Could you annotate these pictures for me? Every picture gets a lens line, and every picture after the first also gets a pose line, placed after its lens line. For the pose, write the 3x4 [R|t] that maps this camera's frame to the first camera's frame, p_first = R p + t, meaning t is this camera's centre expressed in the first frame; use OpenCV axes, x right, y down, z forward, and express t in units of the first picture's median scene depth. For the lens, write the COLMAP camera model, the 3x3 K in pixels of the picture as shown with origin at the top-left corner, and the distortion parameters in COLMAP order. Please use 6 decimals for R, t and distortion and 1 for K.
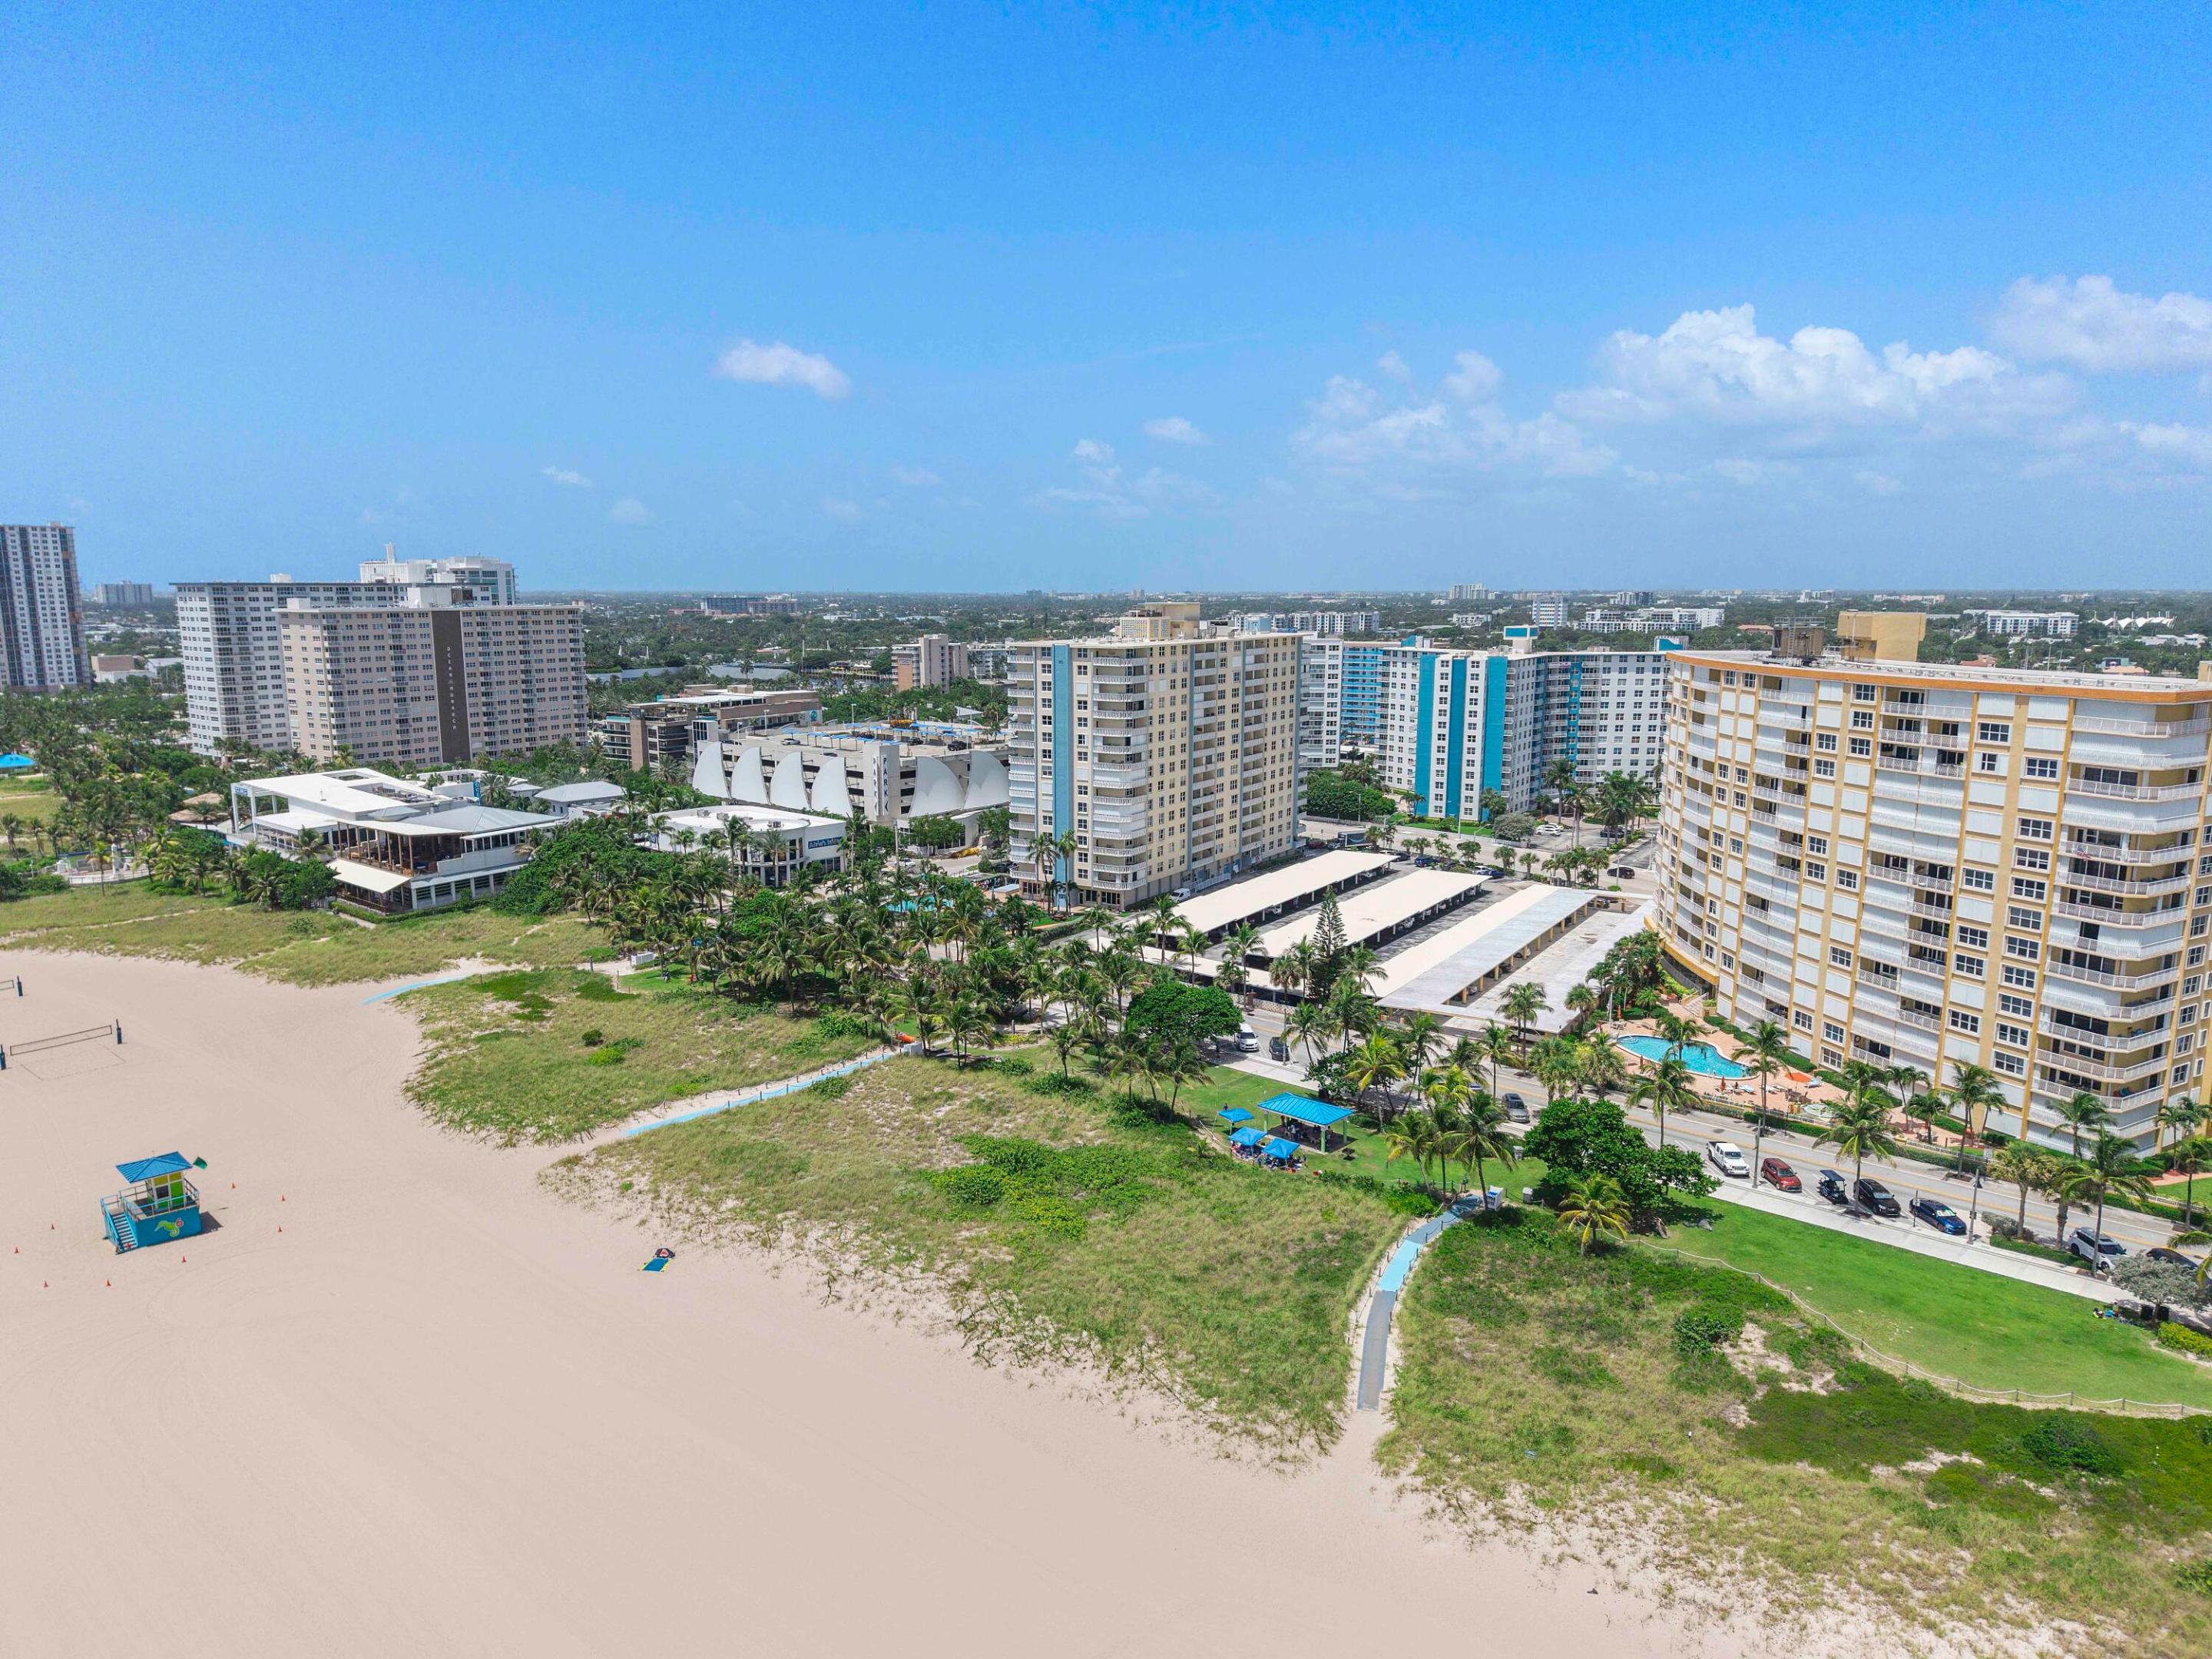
lens RADIAL K [[1488.3, 0, 1115.4], [0, 1488.3, 853.7], [0, 0, 1]] dist [0.060732, -0.078082]
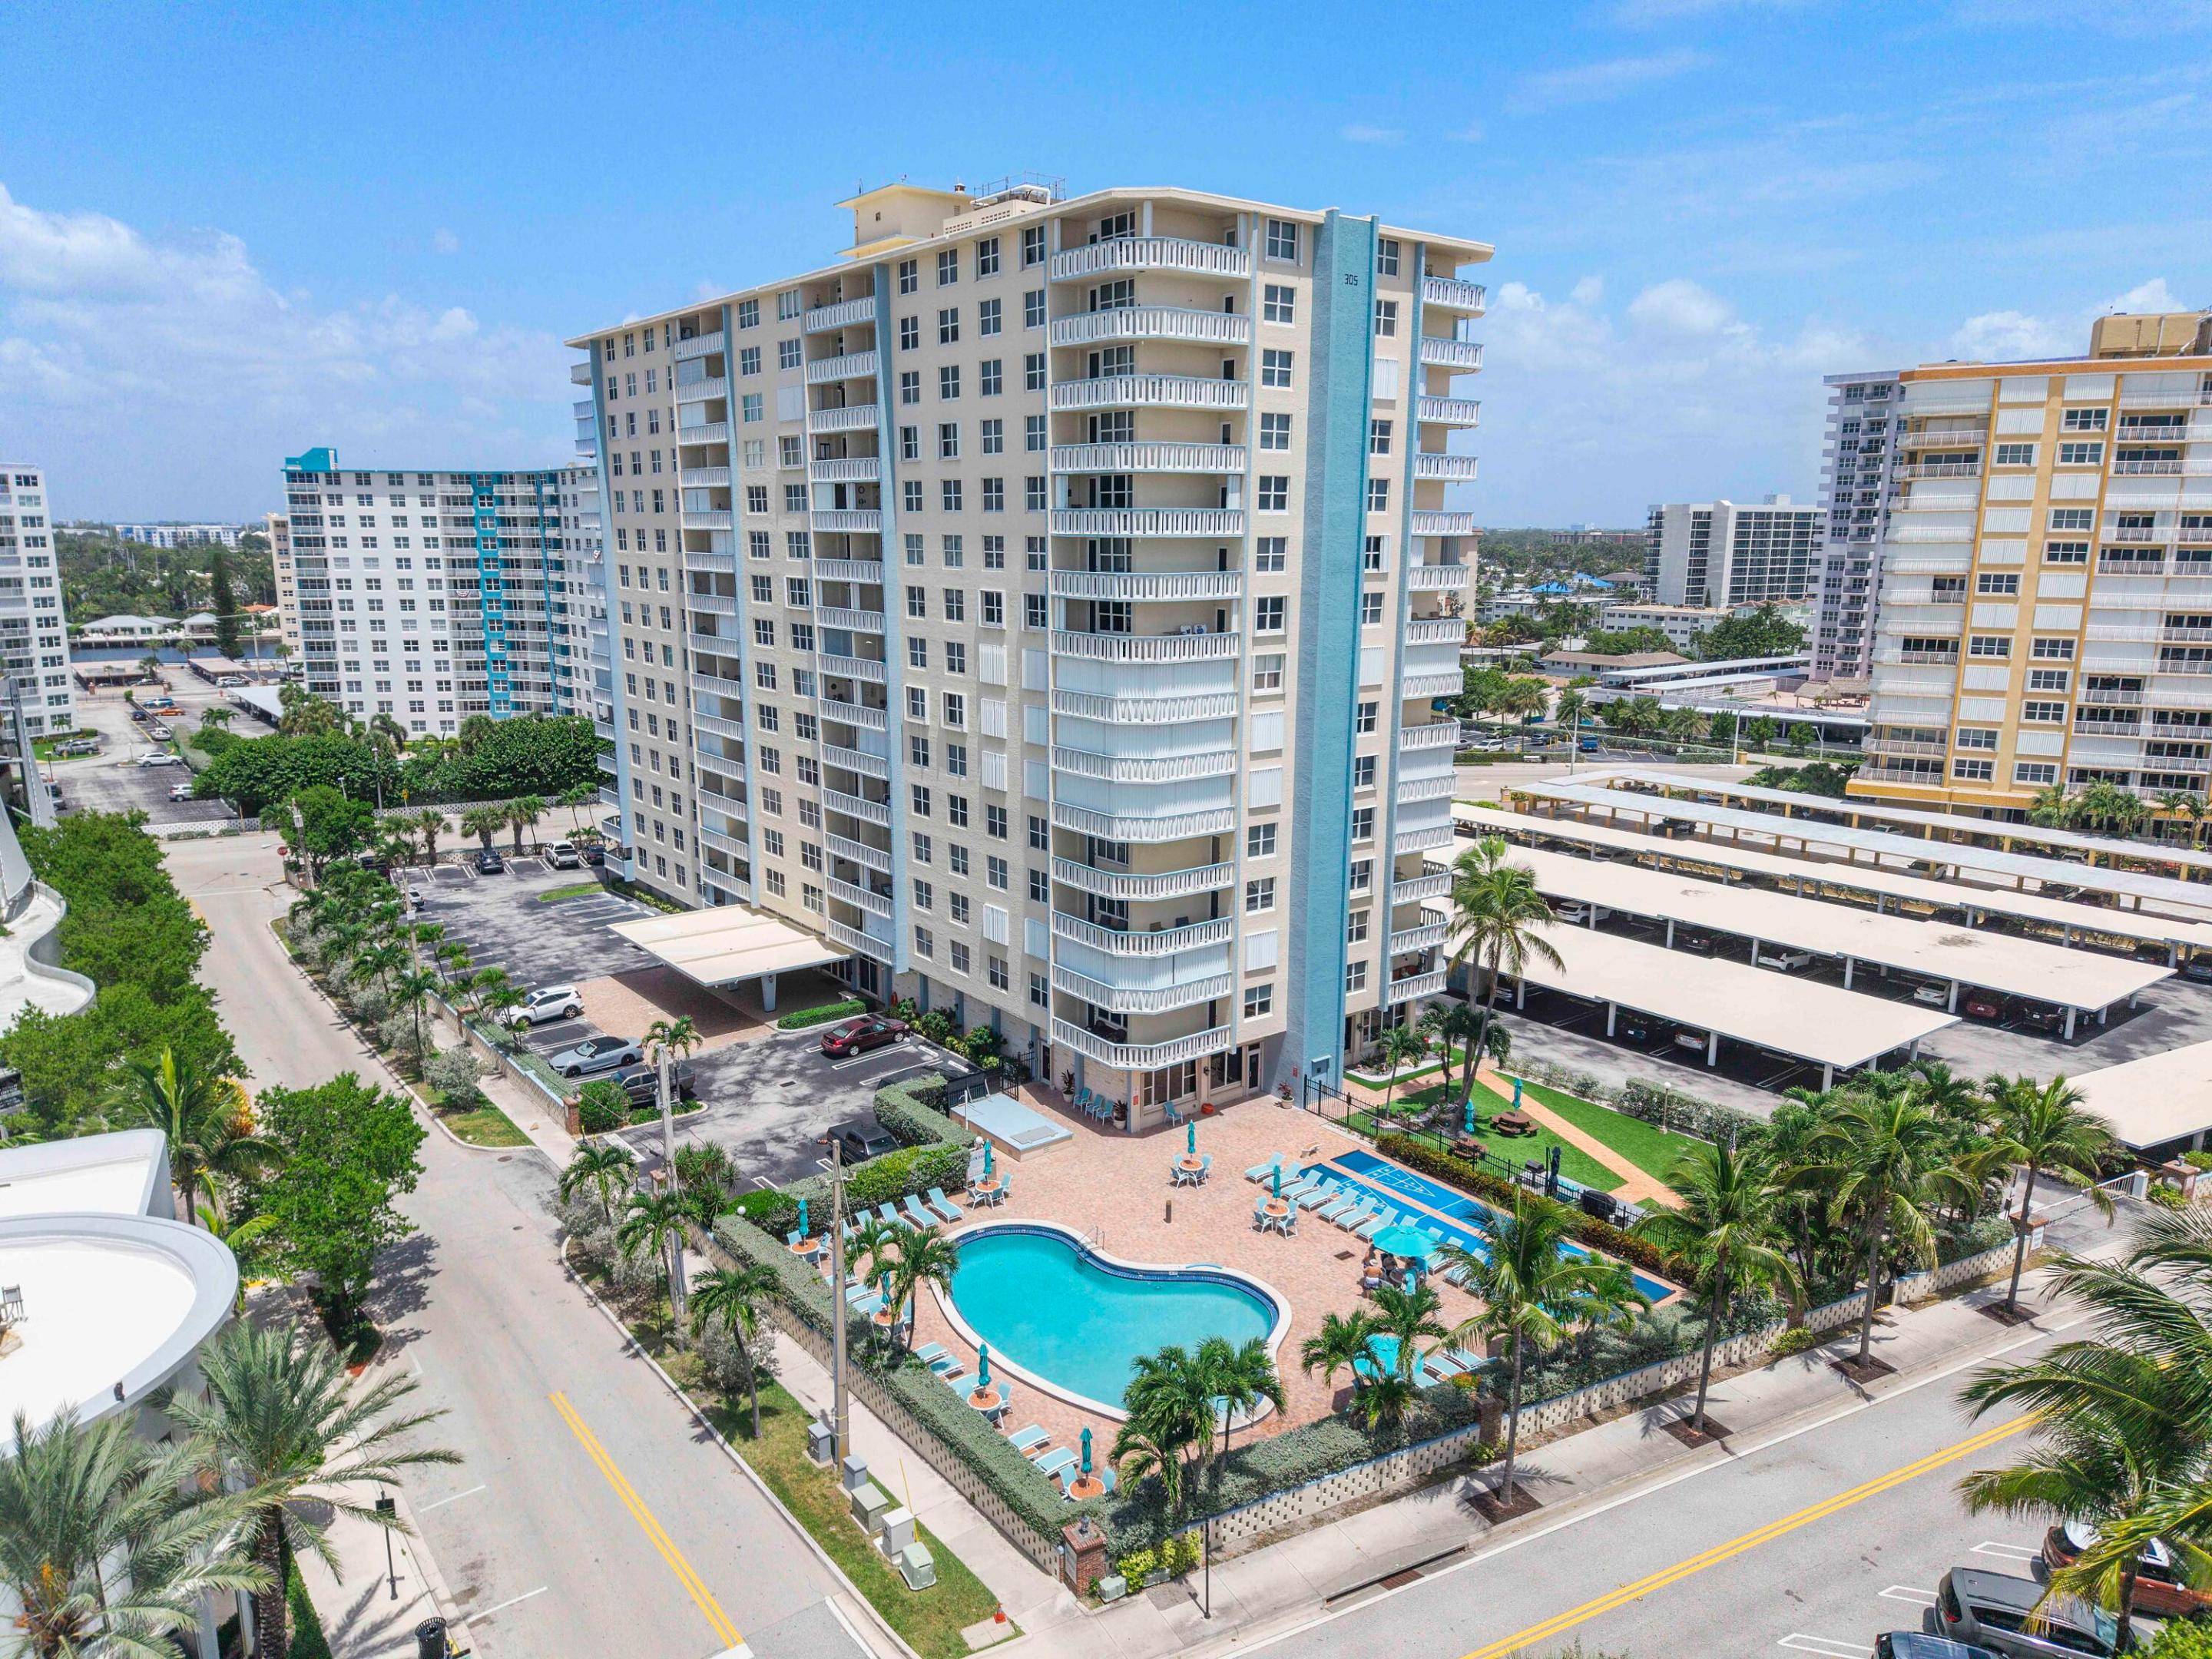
lens RADIAL K [[1488.3, 0, 1115.4], [0, 1488.3, 853.7], [0, 0, 1]] dist [0.060732, -0.078082]
pose [[0.357959, -0.196779, 0.912767, -0.335170], [0.159306, 0.976080, 0.147953, -0.069802], [-0.920047, 0.092448, 0.380744, 0.931005]]
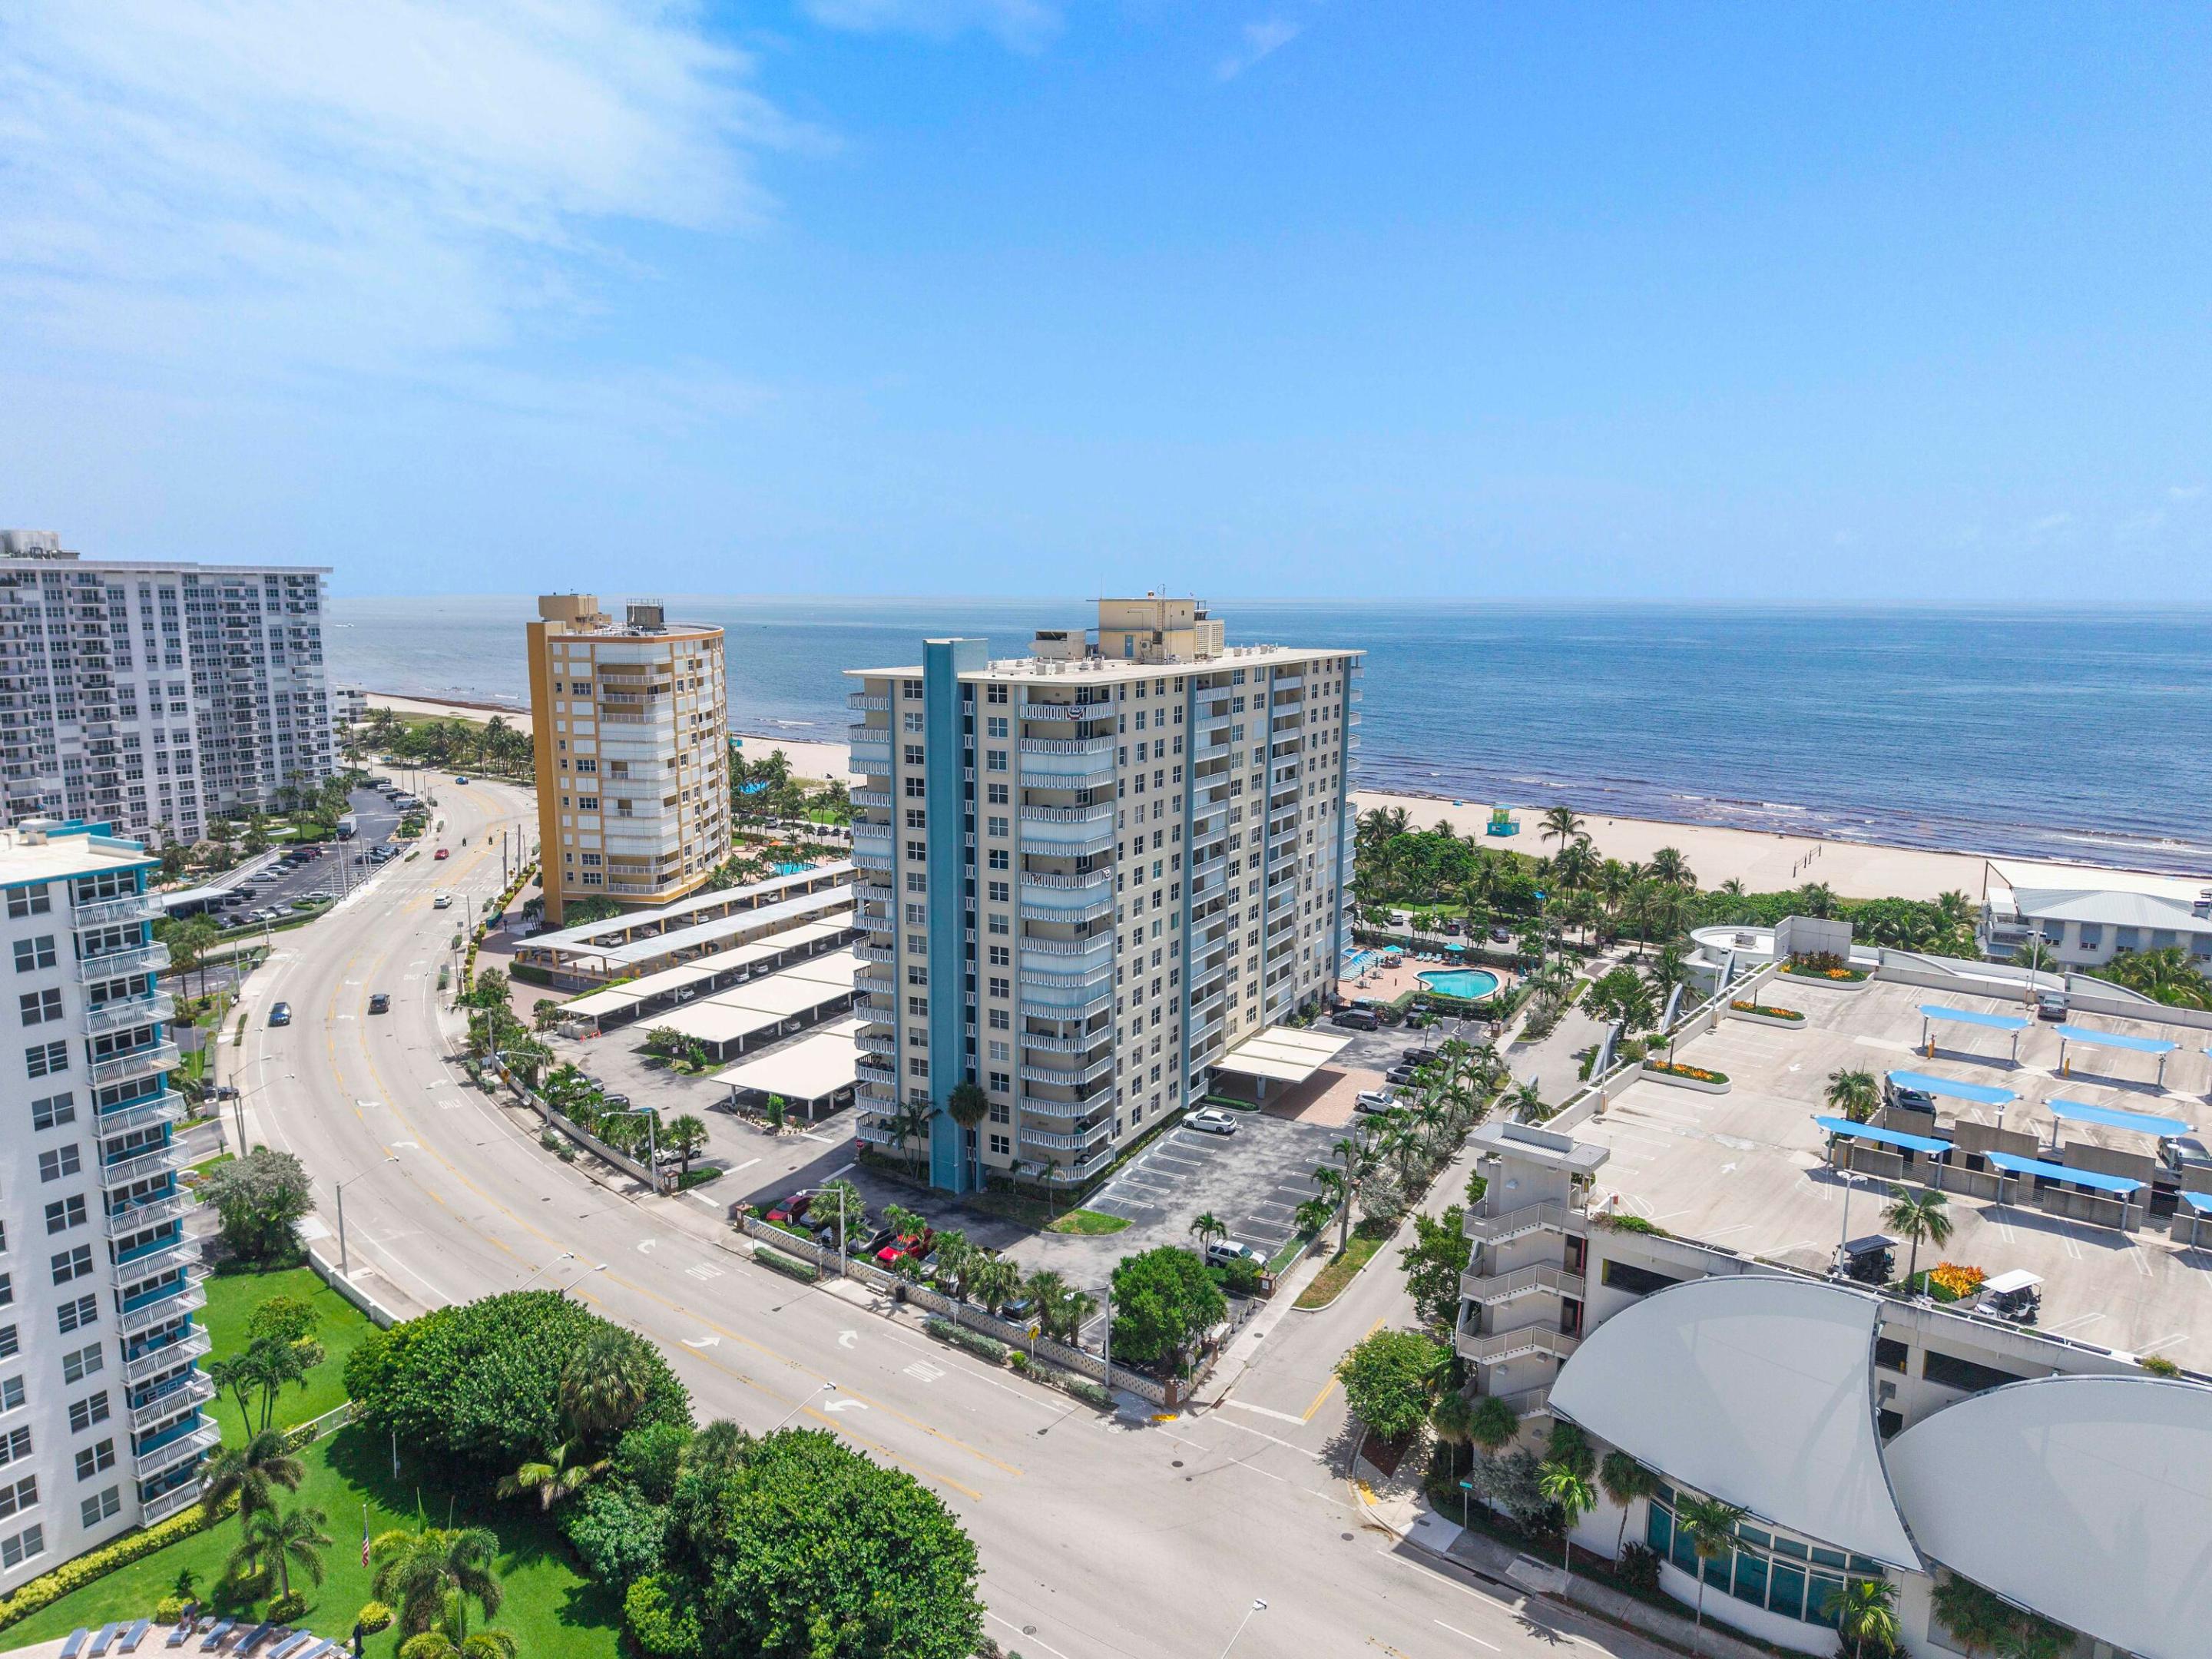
lens RADIAL K [[1527.2, 0, 1104.5], [0, 1527.2, 819.3], [0, 0, 1]] dist [0.060924, -0.048289]
pose [[-0.998925, 0.005380, -0.046037, 0.091314], [-0.009974, 0.945018, 0.326866, -0.313006], [0.045264, 0.326974, -0.943949, 1.761908]]
